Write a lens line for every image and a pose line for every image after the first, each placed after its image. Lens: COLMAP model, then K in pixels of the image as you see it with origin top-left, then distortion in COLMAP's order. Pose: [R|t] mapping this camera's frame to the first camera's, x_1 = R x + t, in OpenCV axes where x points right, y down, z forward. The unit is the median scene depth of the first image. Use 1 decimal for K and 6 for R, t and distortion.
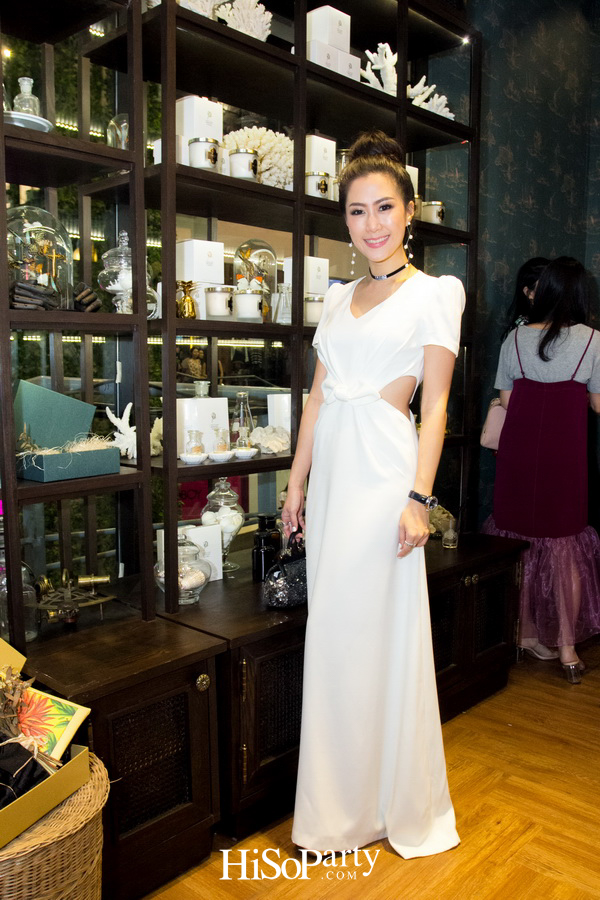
lens RADIAL K [[800.6, 0, 300.0], [0, 800.6, 450.0], [0, 0, 1]] dist [-0.065823, 0.019294]
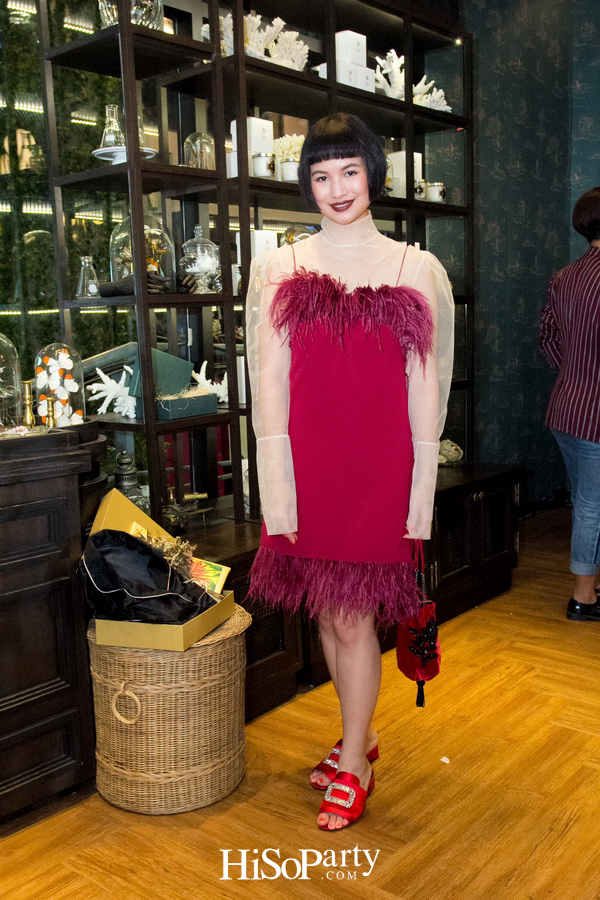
lens RADIAL K [[939.5, 0, 300.0], [0, 939.5, 450.0], [0, 0, 1]] dist [-0.041149, -0.002270]
pose [[0.998402, -0.040548, 0.039368, -0.121050], [0.039129, 0.998580, 0.036151, 0.031198], [-0.040778, -0.034553, 0.998571, -0.458839]]
